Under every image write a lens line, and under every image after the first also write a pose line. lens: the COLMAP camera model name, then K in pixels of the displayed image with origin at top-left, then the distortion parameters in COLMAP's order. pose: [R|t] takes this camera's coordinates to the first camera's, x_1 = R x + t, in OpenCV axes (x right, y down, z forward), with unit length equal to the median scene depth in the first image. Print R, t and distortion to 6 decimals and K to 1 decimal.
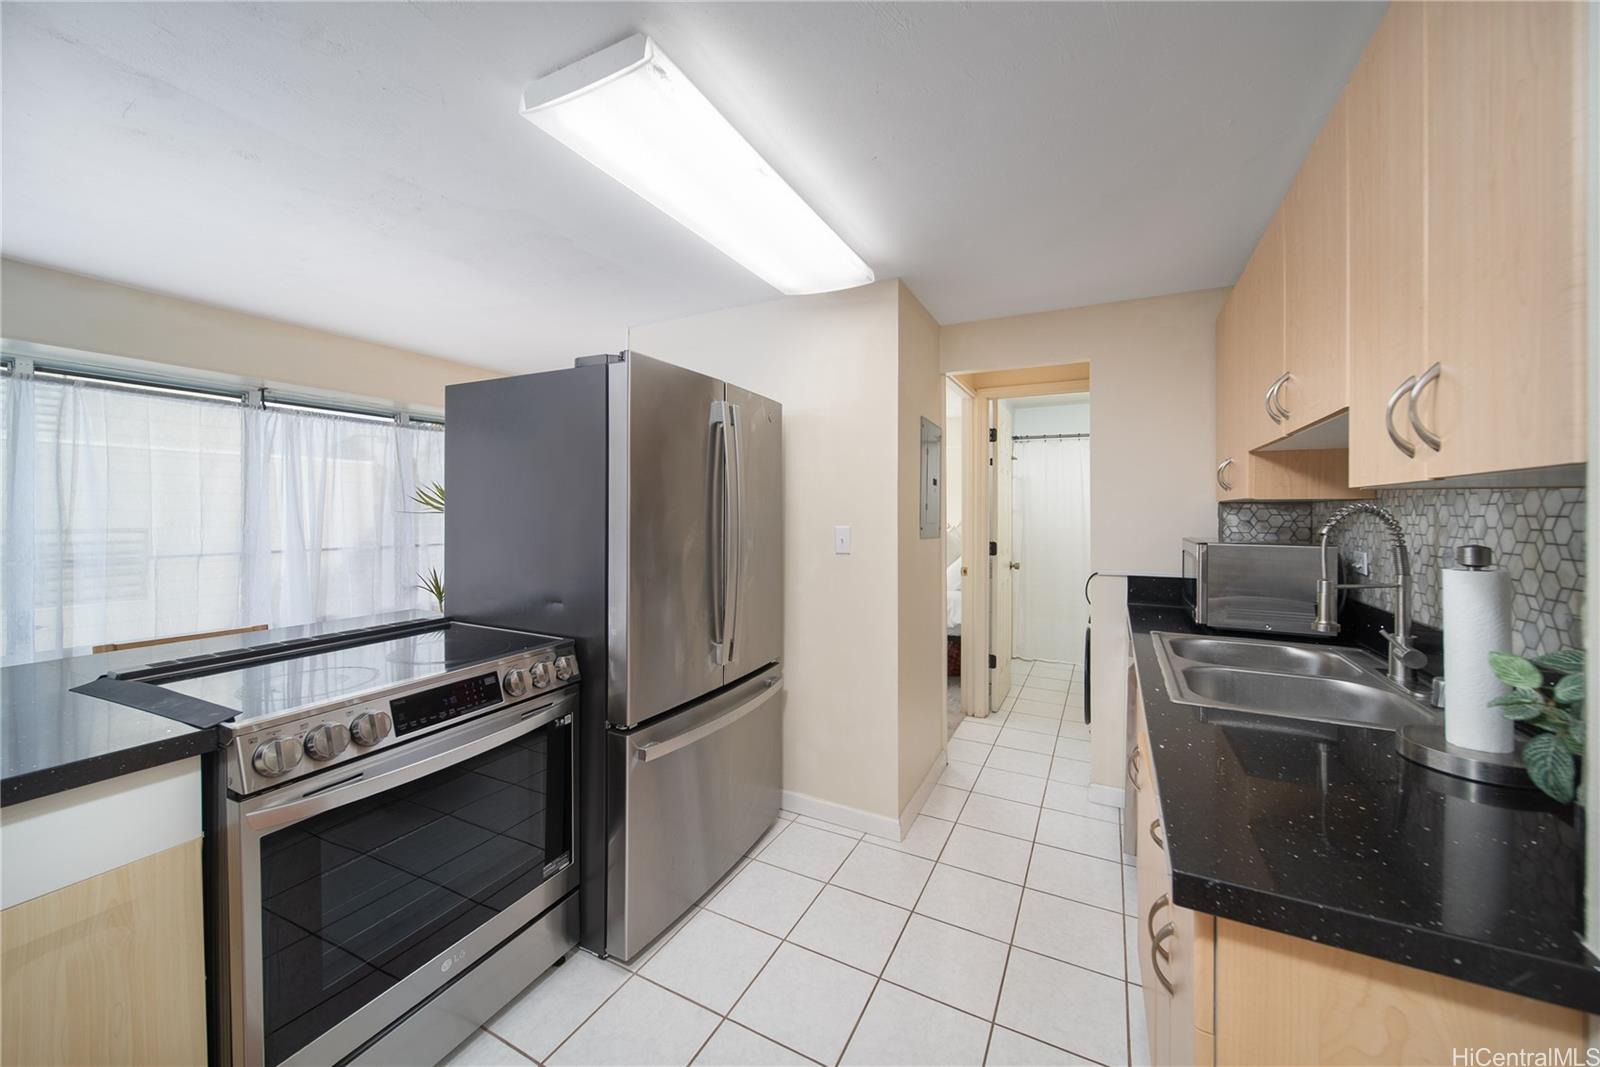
lens RADIAL K [[590.4, 0, 795.6], [0, 590.4, 519.7], [0, 0, 1]] dist [-0.002717, -0.000134]
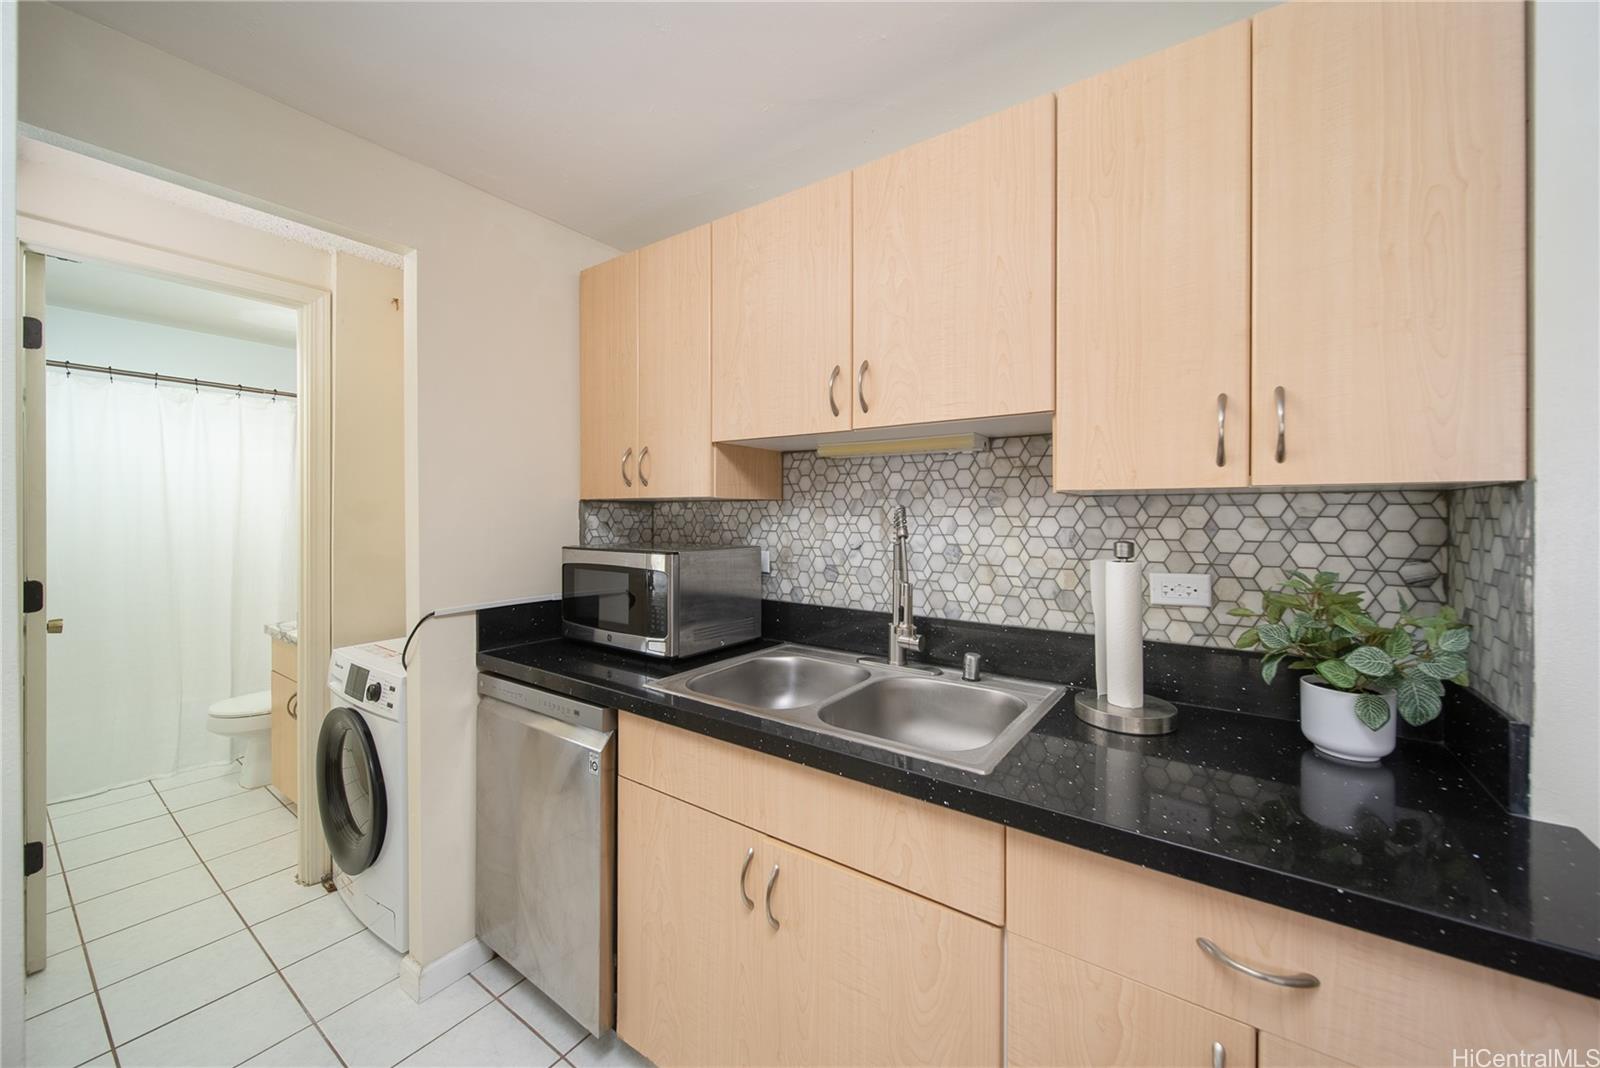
lens RADIAL K [[590.4, 0, 826.8], [0, 590.4, 512.9], [0, 0, 1]] dist [-0.002717, -0.000134]
pose [[0.097188, 0.000521, 0.995266, -0.056051], [0.009601, 0.999953, -0.001461, -0.007786], [-0.995220, 0.009697, 0.097178, 0.612799]]
